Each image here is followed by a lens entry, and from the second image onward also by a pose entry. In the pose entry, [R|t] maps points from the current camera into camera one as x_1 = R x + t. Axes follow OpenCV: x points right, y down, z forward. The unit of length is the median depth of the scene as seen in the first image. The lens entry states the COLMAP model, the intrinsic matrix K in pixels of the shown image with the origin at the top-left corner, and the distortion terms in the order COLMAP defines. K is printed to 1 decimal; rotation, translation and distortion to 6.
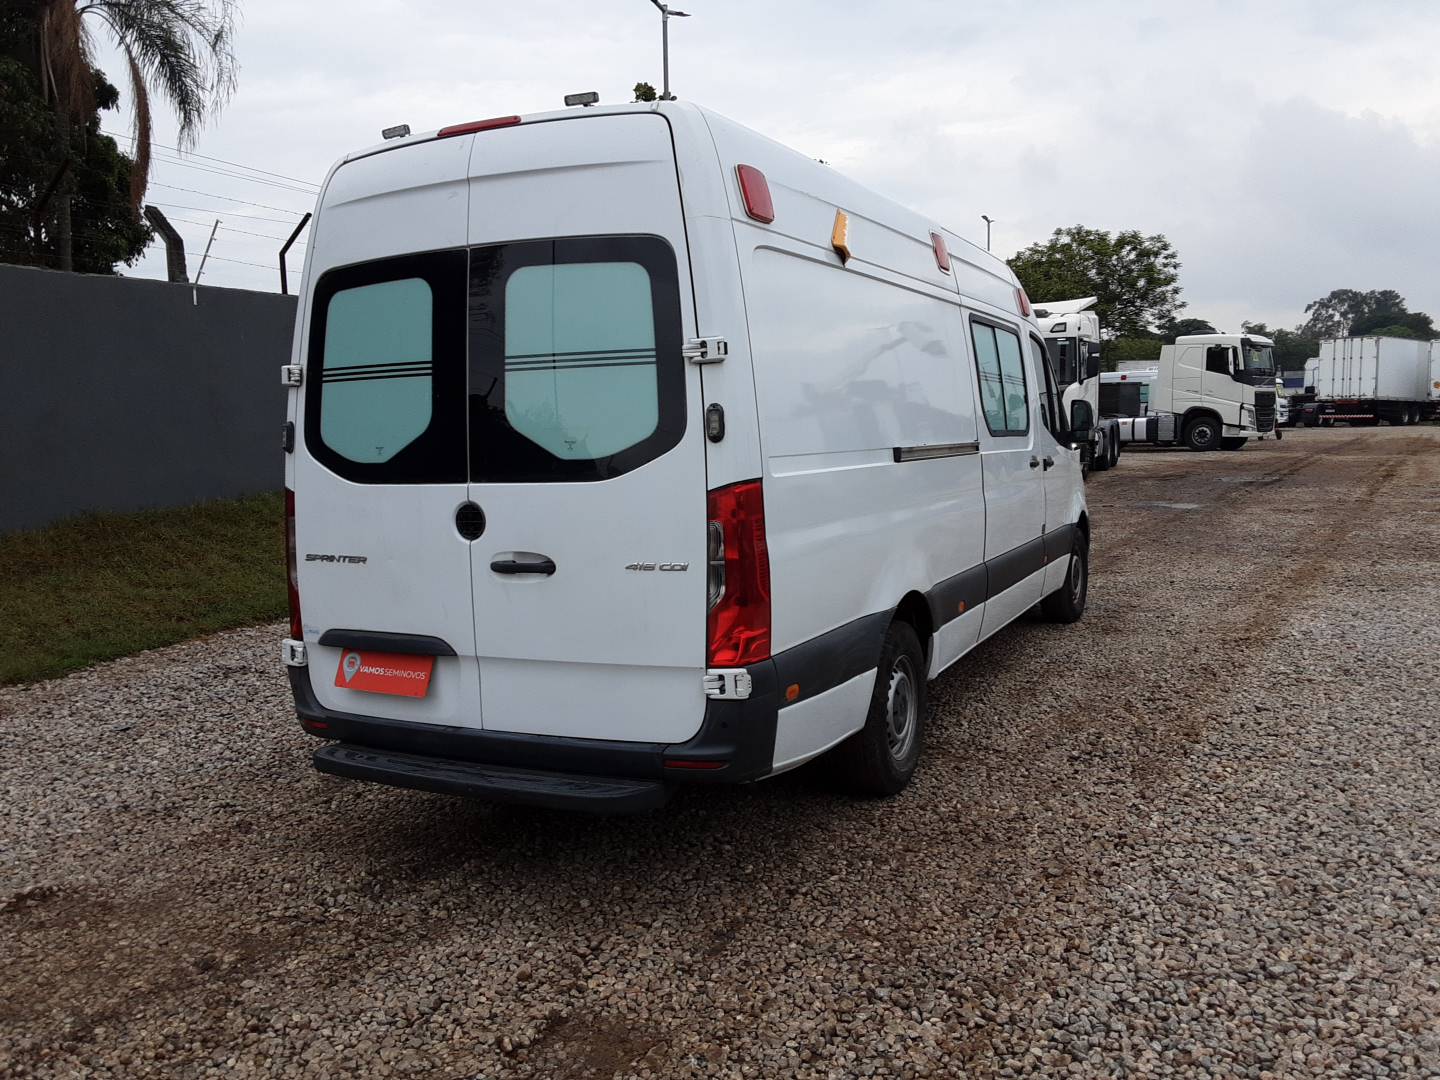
lens RADIAL K [[1157.2, 0, 717.4], [0, 1157.2, 519.2], [0, 0, 1]] dist [0.132321, -0.194167]
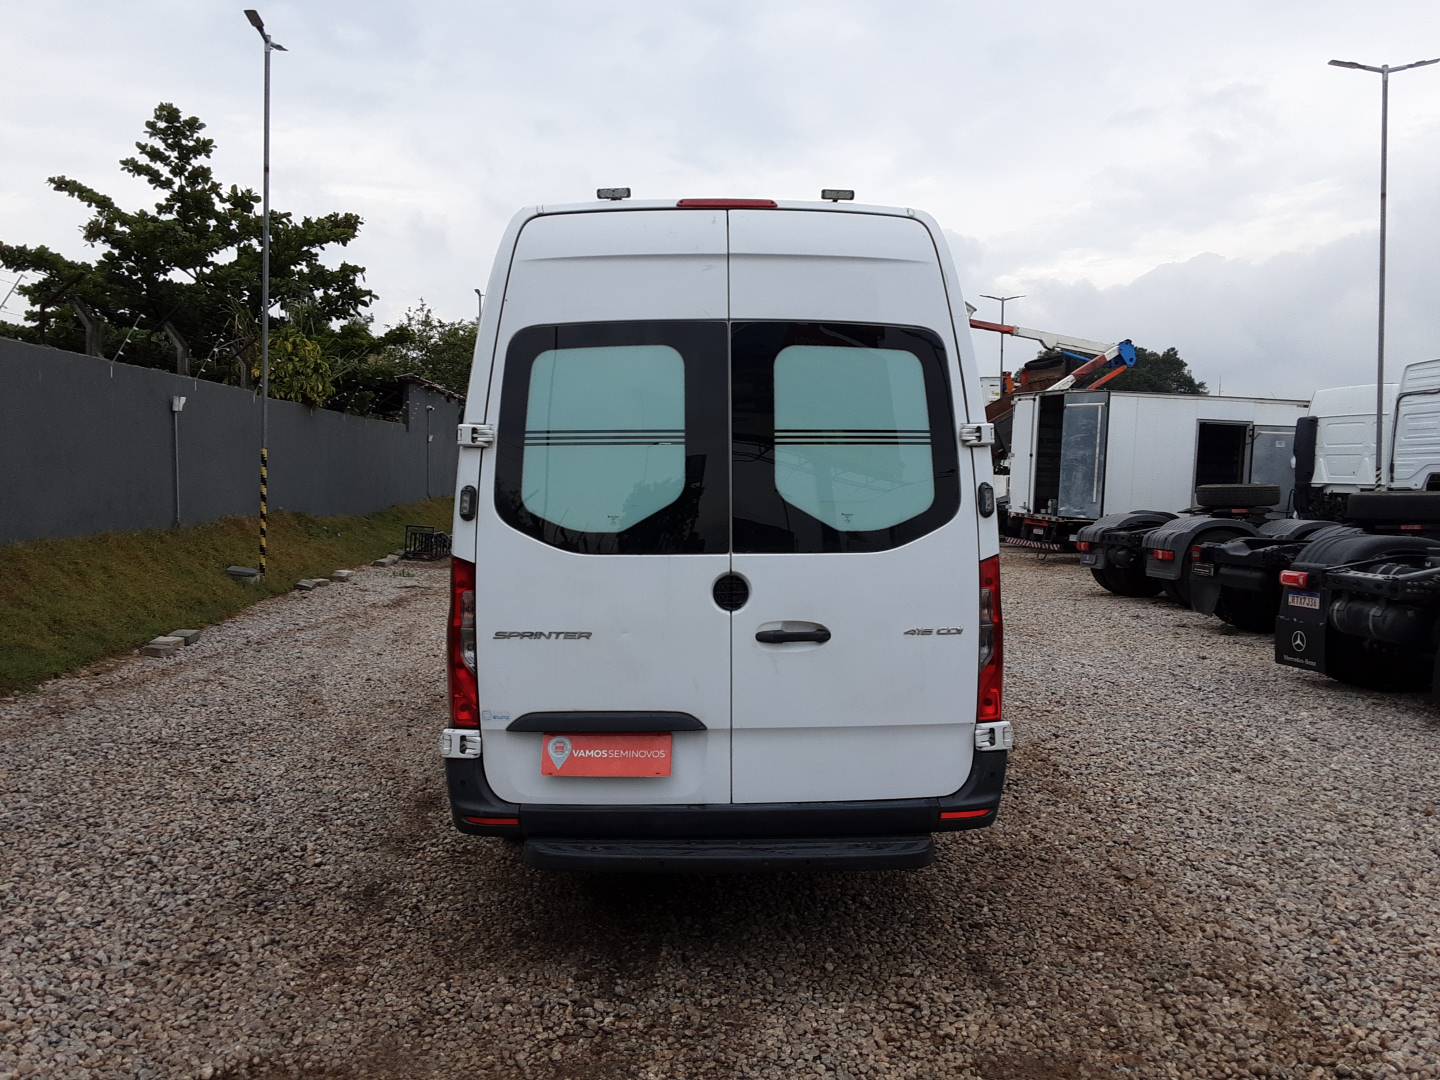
lens RADIAL K [[1157.2, 0, 717.4], [0, 1157.2, 519.2], [0, 0, 1]] dist [0.132321, -0.194167]
pose [[0.874024, 0.013983, 0.485681, -0.701246], [0.013849, 0.998463, -0.053670, -0.007126], [-0.485685, 0.053635, 0.872487, 0.136175]]
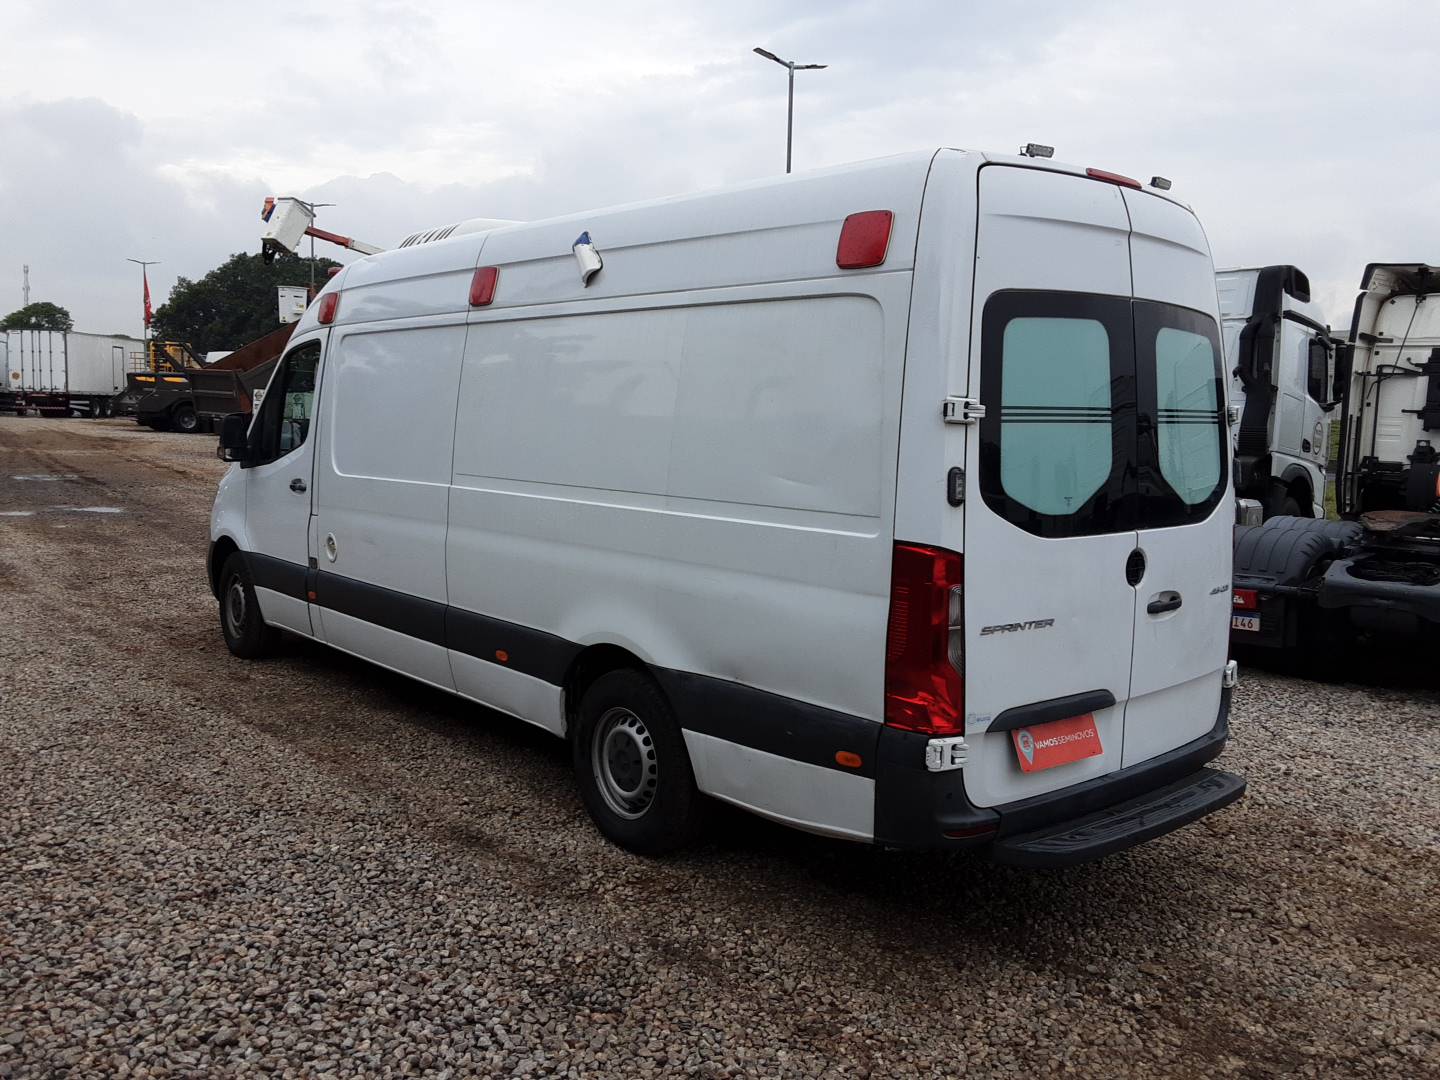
lens RADIAL K [[1157.2, 0, 717.4], [0, 1157.2, 519.2], [0, 0, 1]] dist [0.132321, -0.194167]
pose [[0.373894, -0.049877, 0.926129, -1.293958], [0.039080, 0.998513, 0.037998, -0.093477], [-0.926648, 0.021986, 0.375288, 0.946232]]
